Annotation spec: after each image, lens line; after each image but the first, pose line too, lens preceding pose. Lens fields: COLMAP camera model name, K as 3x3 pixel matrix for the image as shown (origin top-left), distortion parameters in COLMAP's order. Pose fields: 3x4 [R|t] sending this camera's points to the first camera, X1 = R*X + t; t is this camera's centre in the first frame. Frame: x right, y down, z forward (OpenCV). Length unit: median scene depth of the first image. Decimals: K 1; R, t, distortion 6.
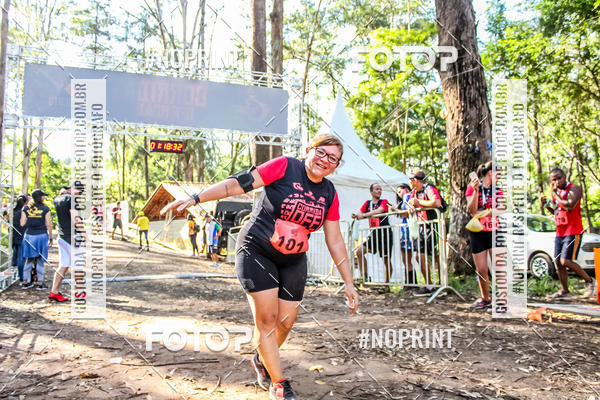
lens RADIAL K [[502.5, 0, 298.0], [0, 502.5, 201.8], [0, 0, 1]] dist [-0.158662, 0.144239]
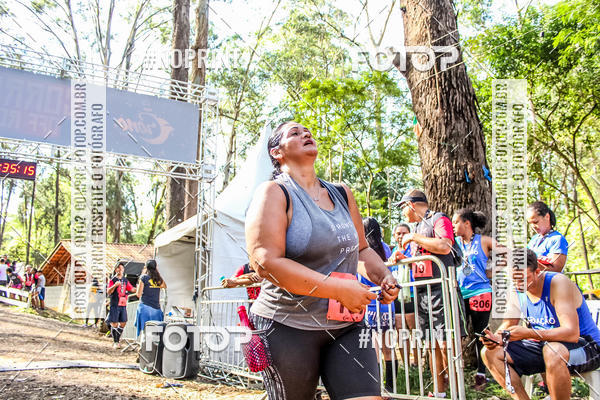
lens RADIAL K [[500.8, 0, 297.4], [0, 500.8, 203.0], [0, 0, 1]] dist [-0.160463, 0.143491]
pose [[0.989474, 0.027080, 0.142153, 0.016071], [-0.007690, 0.990785, -0.135223, 0.011194], [-0.144505, 0.132706, 0.980565, 0.185497]]
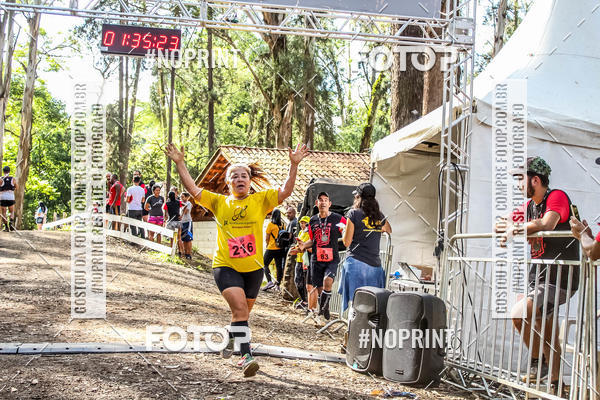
lens RADIAL K [[896.1, 0, 298.6], [0, 896.1, 202.4], [0, 0, 1]] dist [-0.032629, 0.100012]
pose [[0.976009, 0.032844, -0.215240, 0.019513], [-0.030698, 0.999440, 0.013306, 0.006629], [0.215556, -0.006379, 0.976471, 0.167713]]
